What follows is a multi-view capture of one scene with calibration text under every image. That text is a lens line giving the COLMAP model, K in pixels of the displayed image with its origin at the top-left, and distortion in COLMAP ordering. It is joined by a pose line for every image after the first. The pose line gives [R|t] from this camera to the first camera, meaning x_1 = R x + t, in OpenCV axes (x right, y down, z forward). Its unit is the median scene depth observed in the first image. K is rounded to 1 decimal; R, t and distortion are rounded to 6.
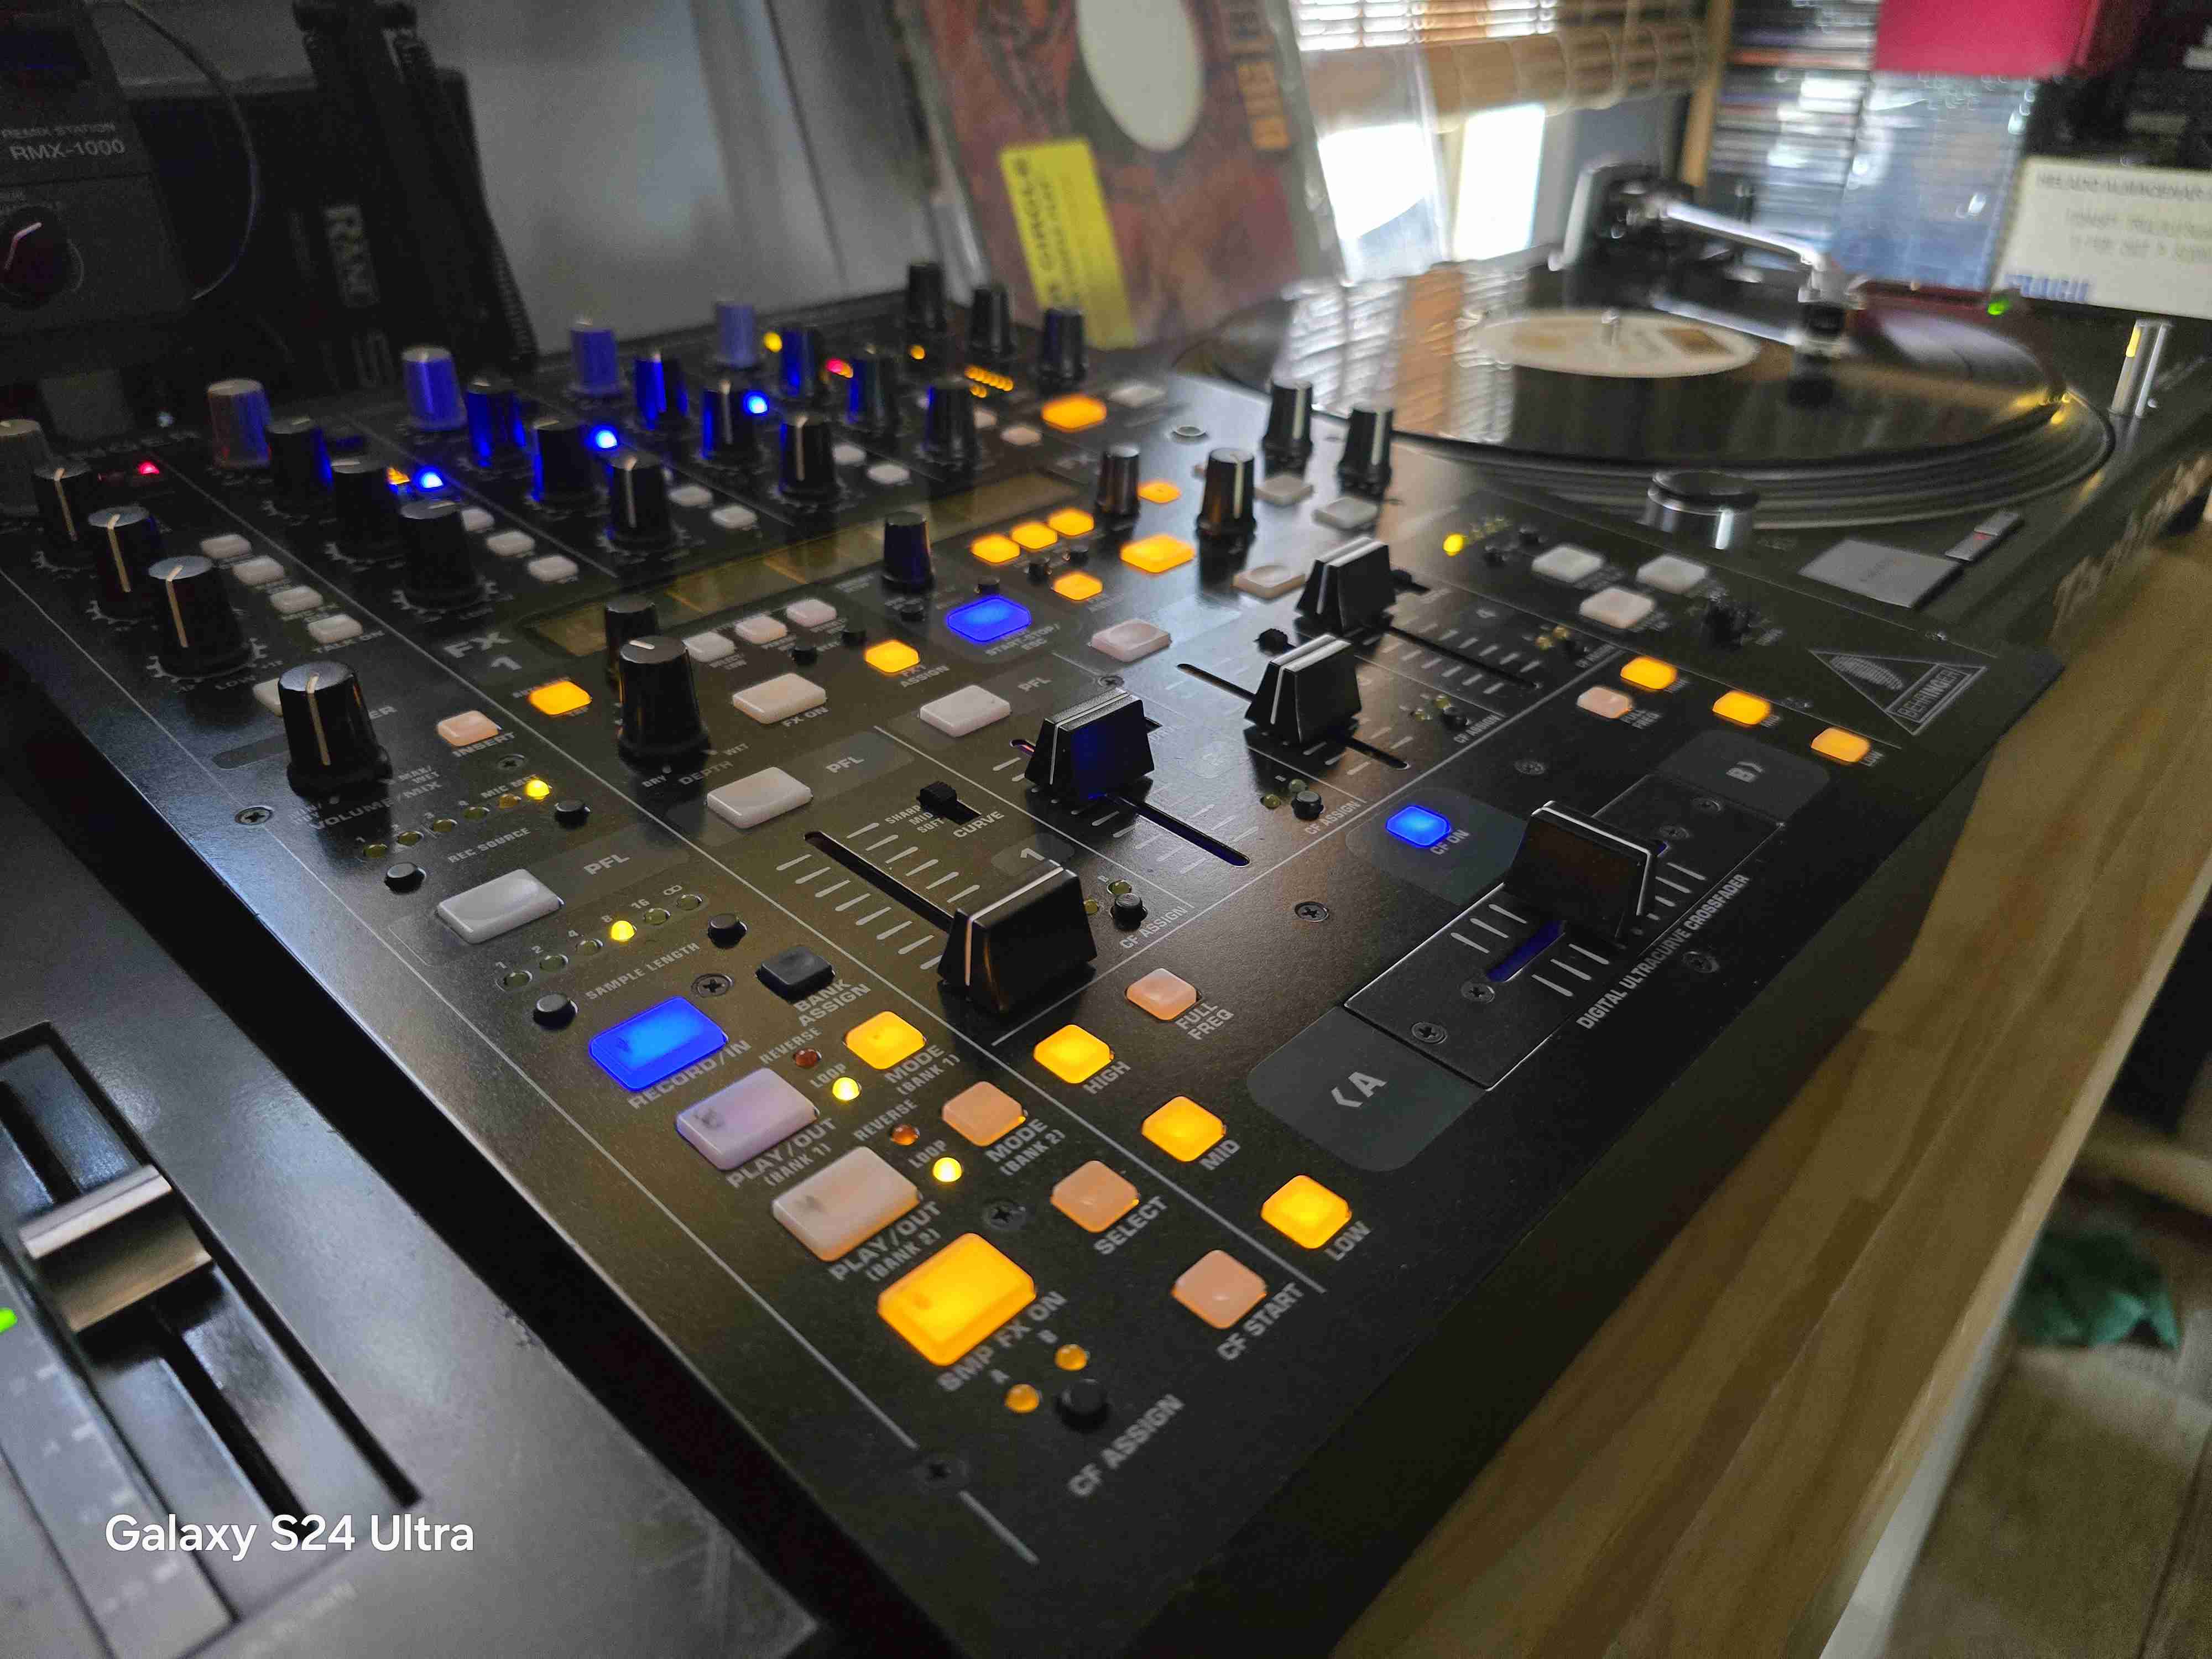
lens RADIAL K [[1525.4, 0, 1111.7], [0, 1525.4, 821.4], [0, 0, 1]] dist [0.036154, -0.039759]
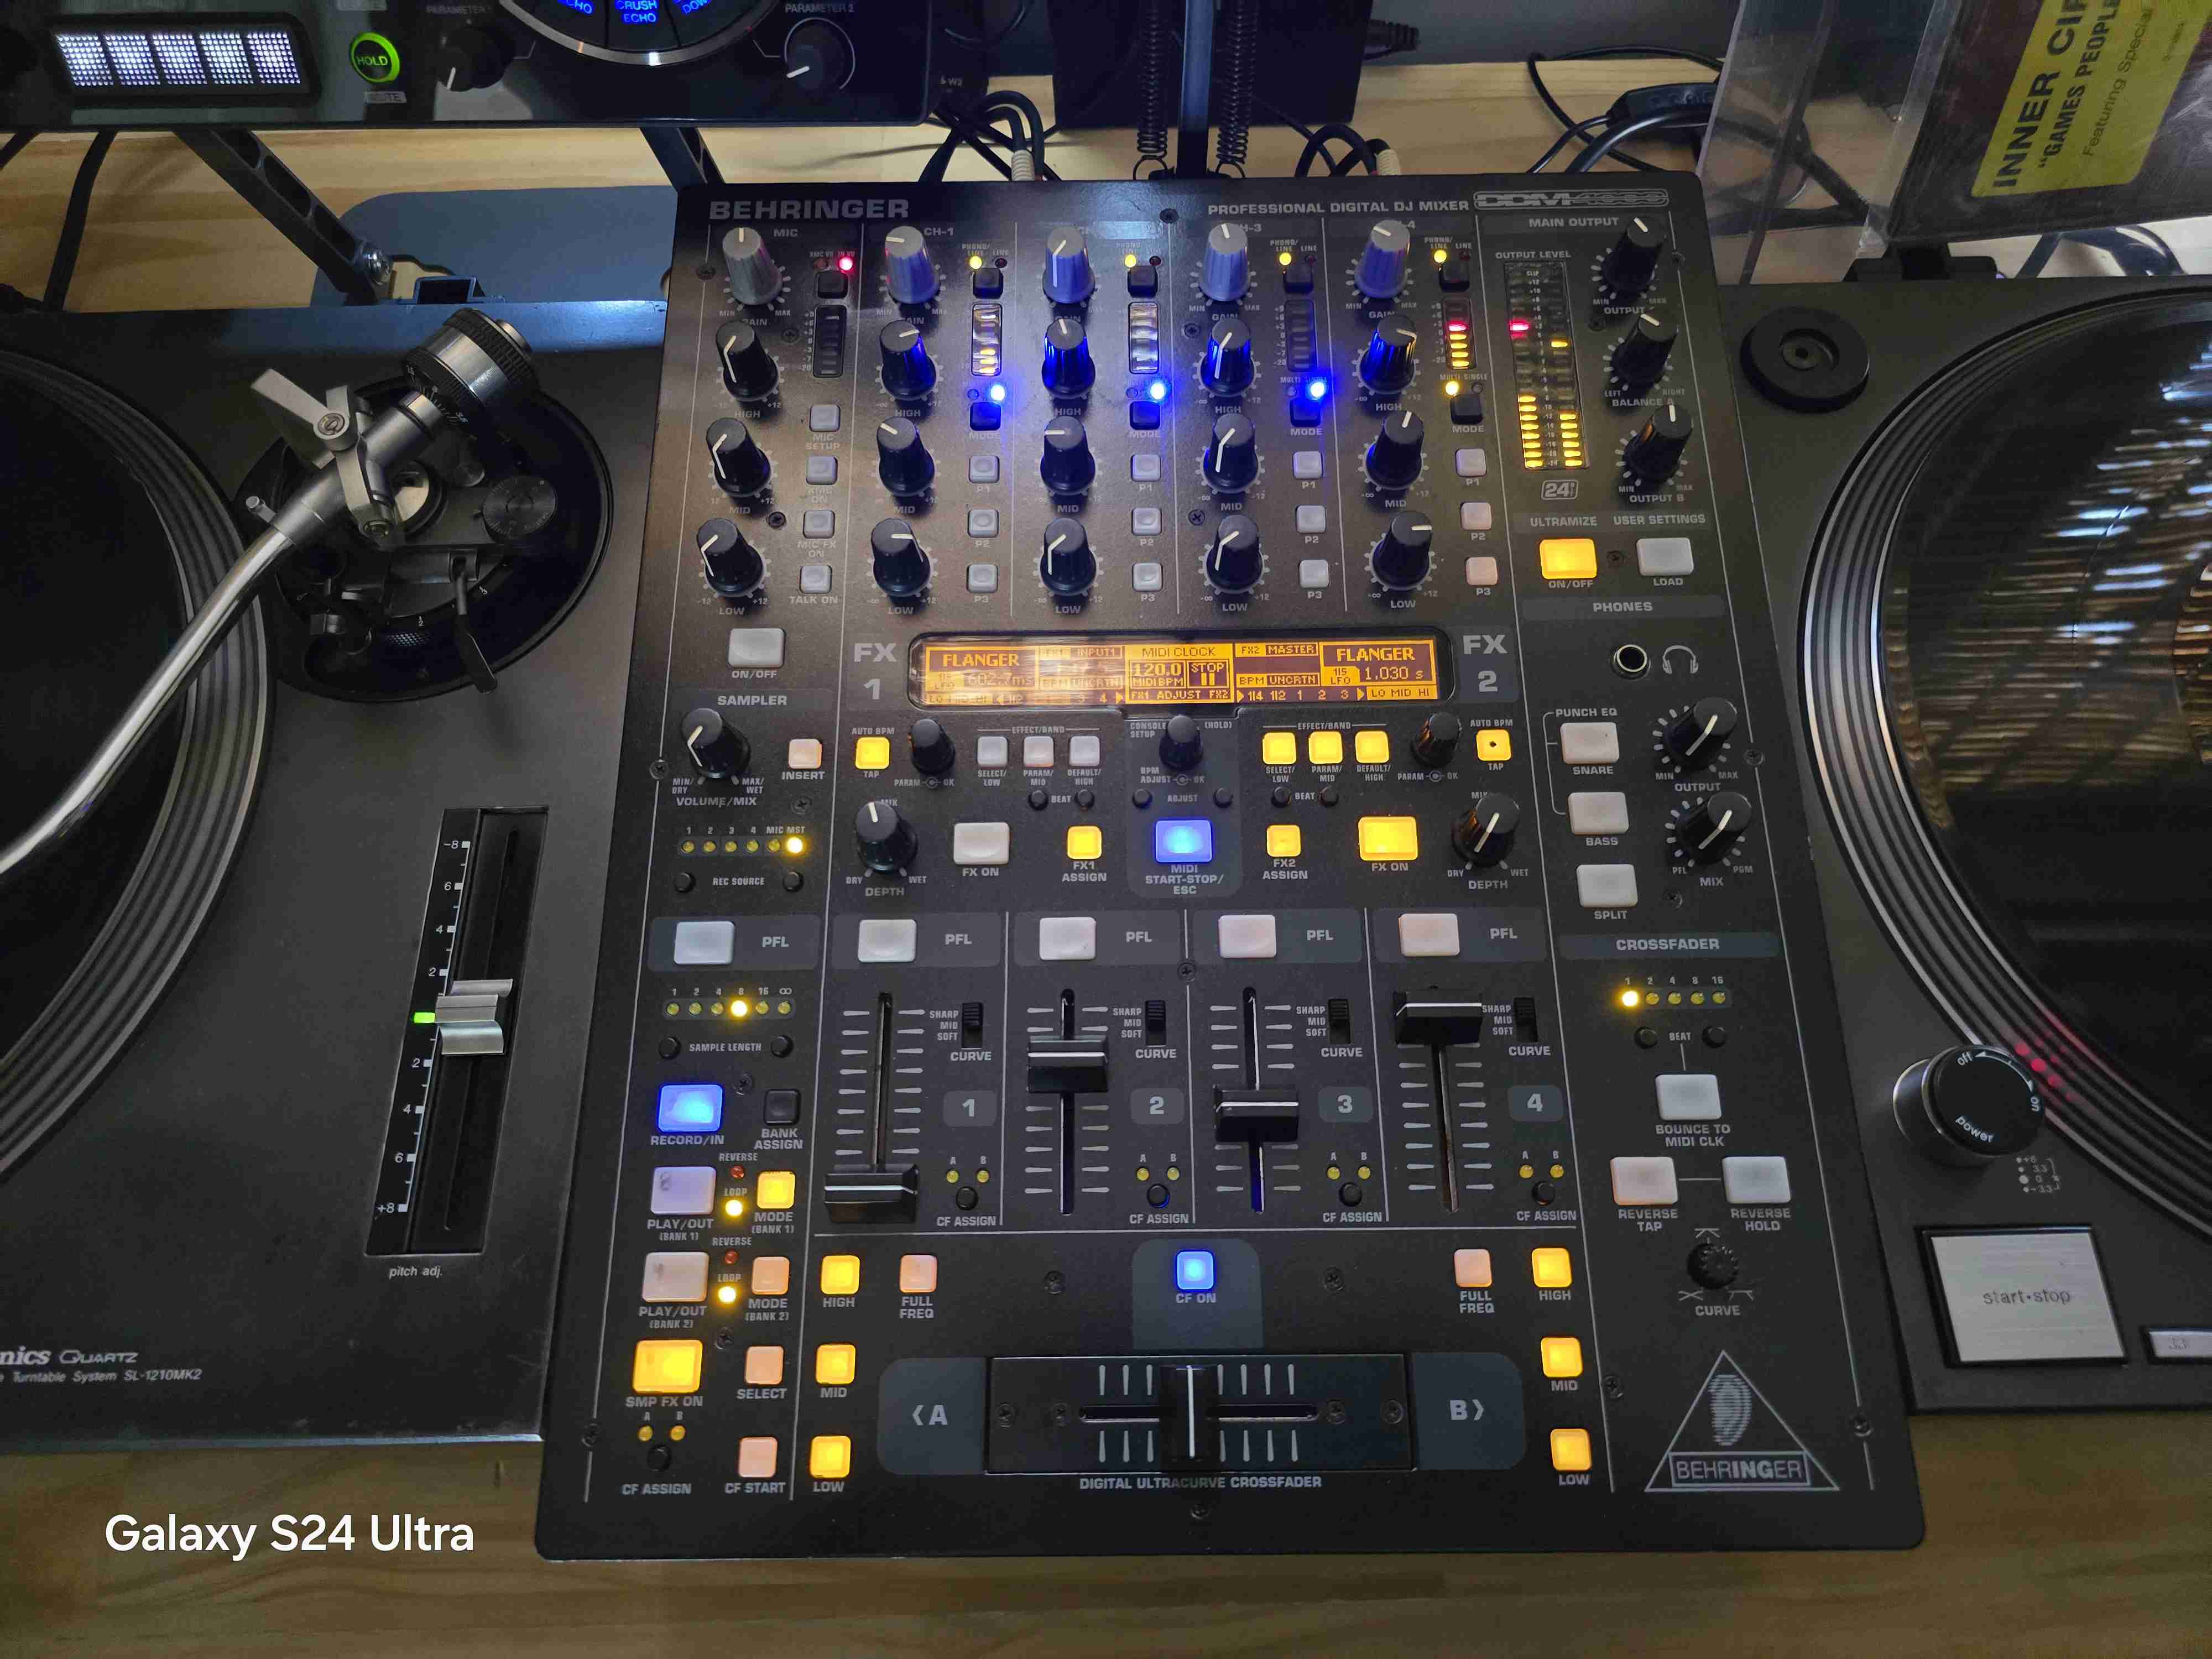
lens RADIAL K [[1525.4, 0, 1111.7], [0, 1525.4, 821.4], [0, 0, 1]] dist [0.036154, -0.039759]
pose [[0.690565, 0.652823, -0.311354, 0.402618], [-0.353922, 0.680425, 0.641686, -1.455721], [0.630761, -0.332931, 0.700926, 0.146972]]
